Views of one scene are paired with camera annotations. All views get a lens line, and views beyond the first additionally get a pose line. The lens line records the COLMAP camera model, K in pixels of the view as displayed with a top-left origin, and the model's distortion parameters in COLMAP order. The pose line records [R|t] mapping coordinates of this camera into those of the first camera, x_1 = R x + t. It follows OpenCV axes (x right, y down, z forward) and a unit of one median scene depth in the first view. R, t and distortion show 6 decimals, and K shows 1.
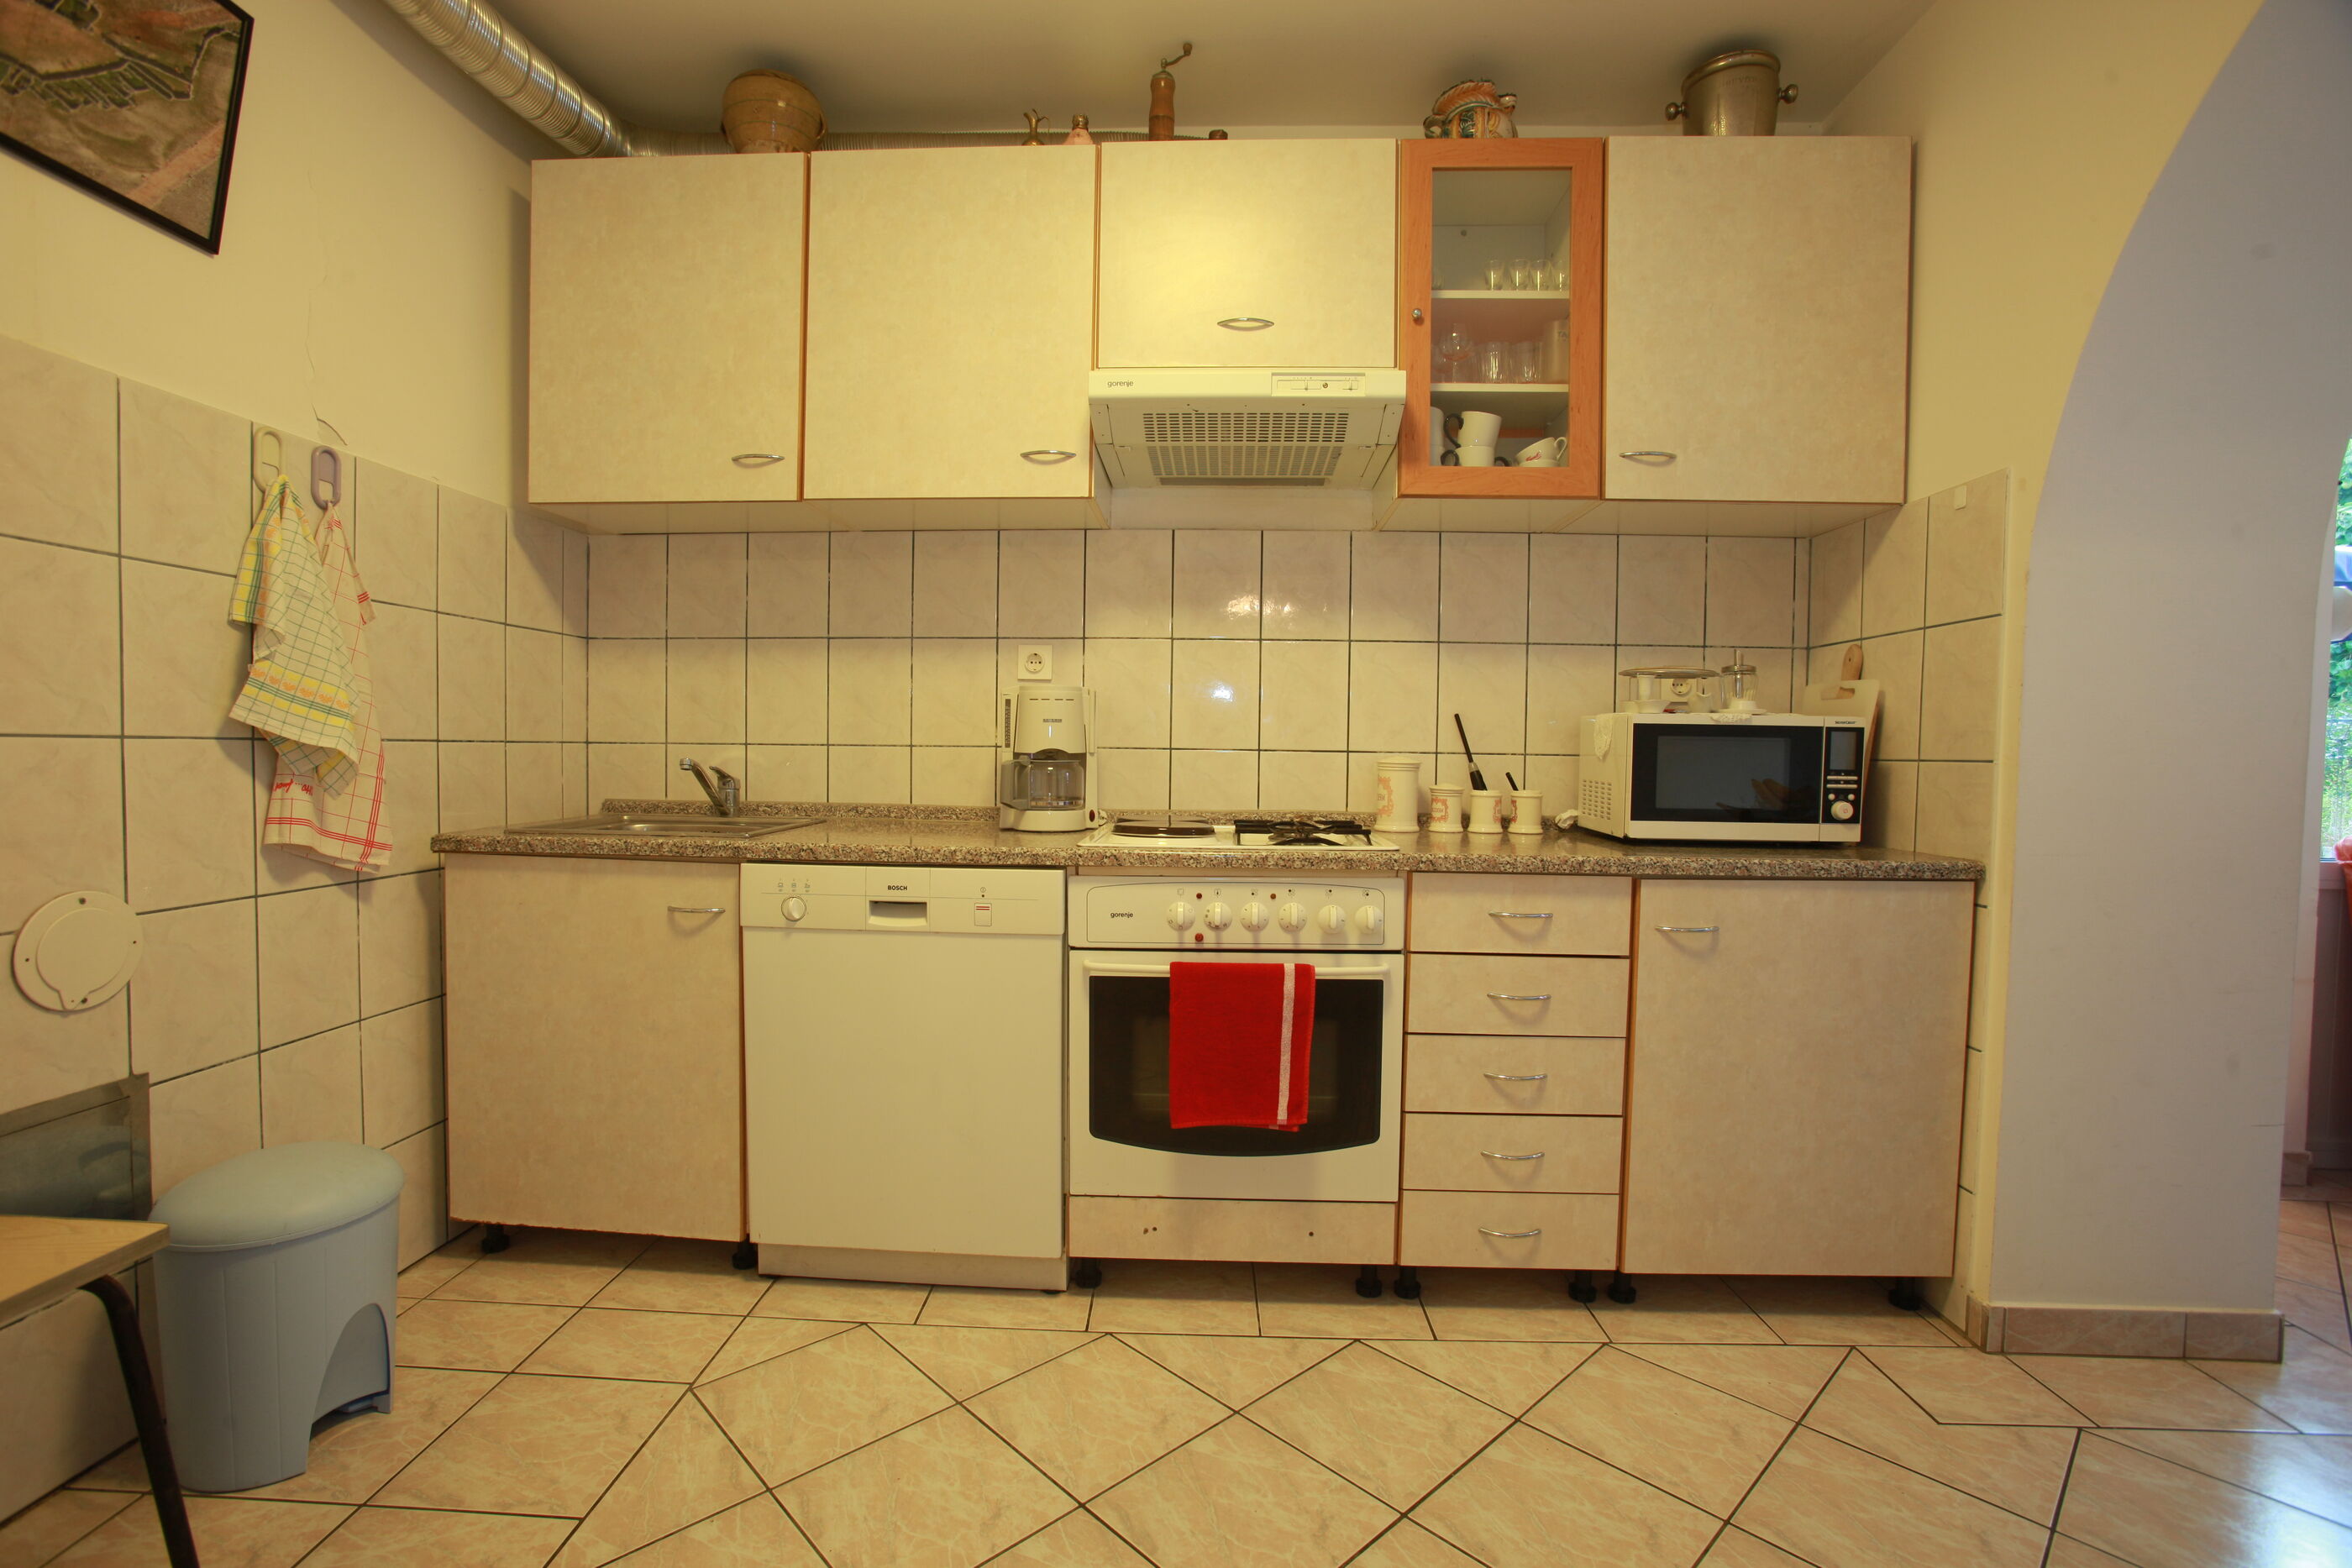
lens RADIAL K [[1077.1, 0, 1153.4], [0, 1077.1, 788.1], [0, 0, 1]] dist [-0.080968, 0.033739]
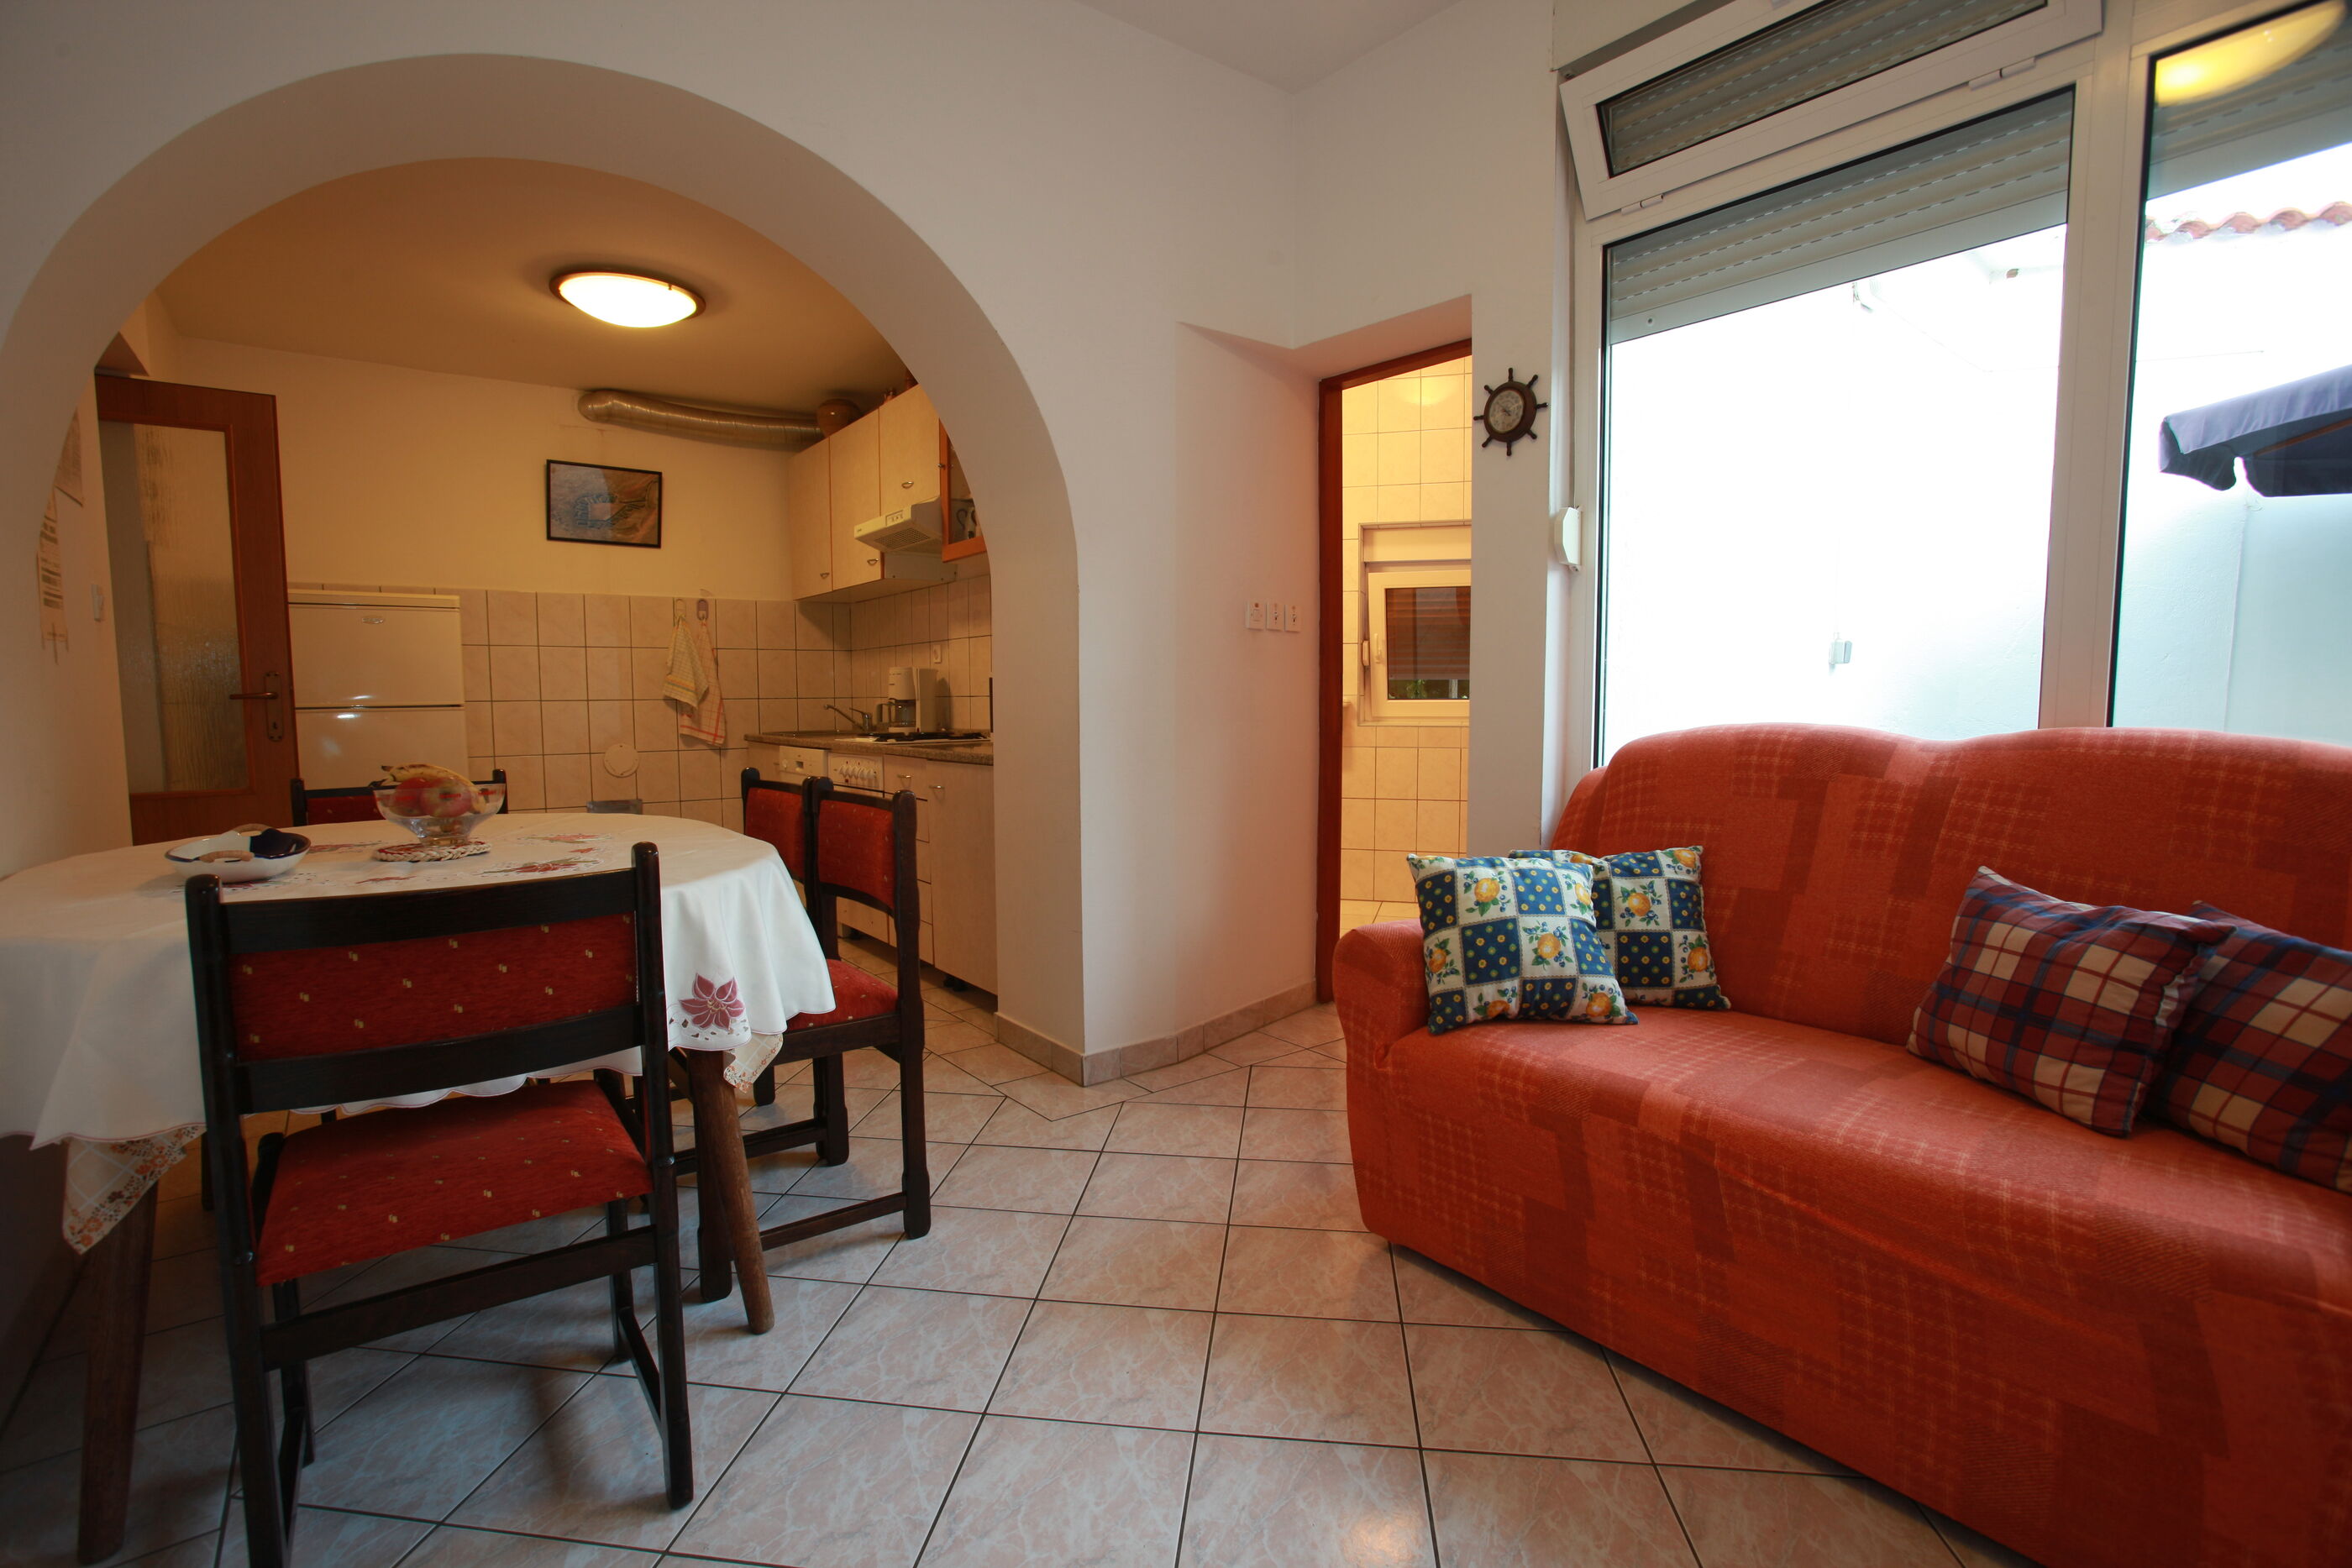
lens RADIAL K [[1077.1, 0, 1153.4], [0, 1077.1, 788.1], [0, 0, 1]] dist [-0.080968, 0.033739]
pose [[0.635069, 0.048506, -0.770931, 2.186632], [-0.013804, 0.998580, 0.051458, 0.029822], [0.772332, -0.022037, 0.634837, 0.067775]]
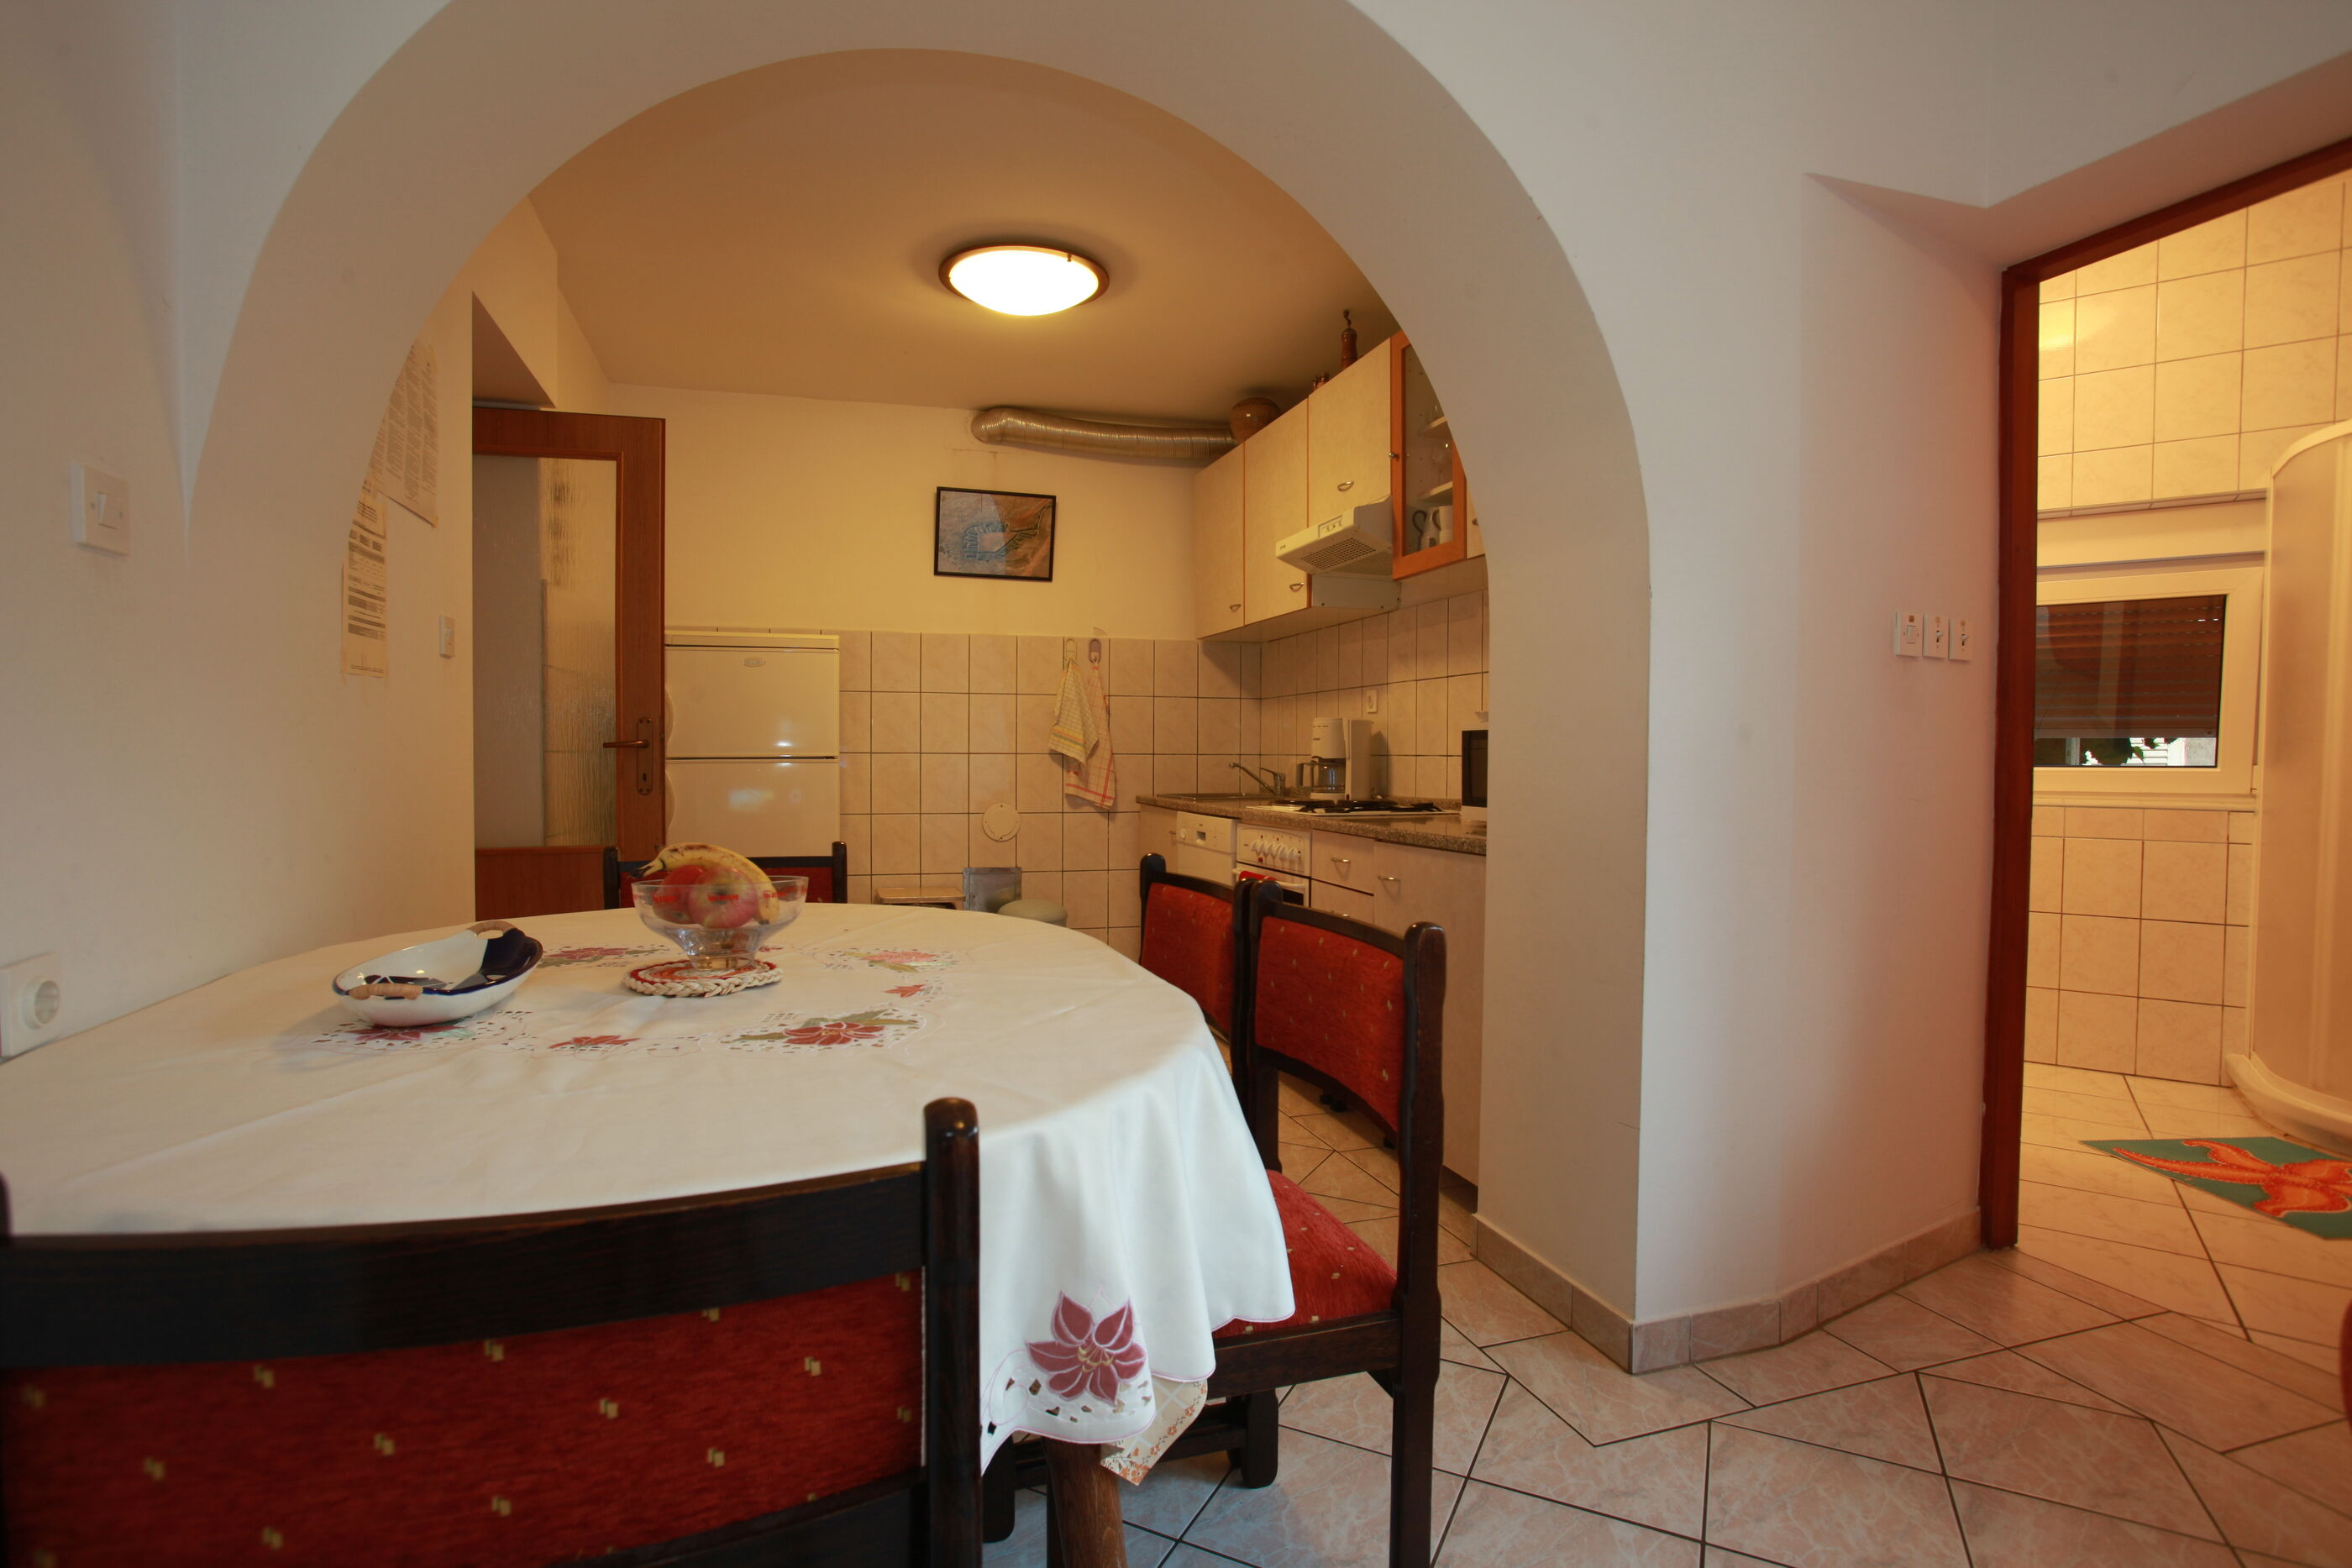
lens RADIAL K [[1133.7, 0, 1166.4], [0, 1133.7, 785.8], [0, 0, 1]] dist [-0.079090, 0.035865]
pose [[0.347165, 0.013893, -0.937701, 1.743902], [-0.033332, 0.999441, 0.002468, 0.016609], [0.937212, 0.030399, 0.347434, 0.197256]]
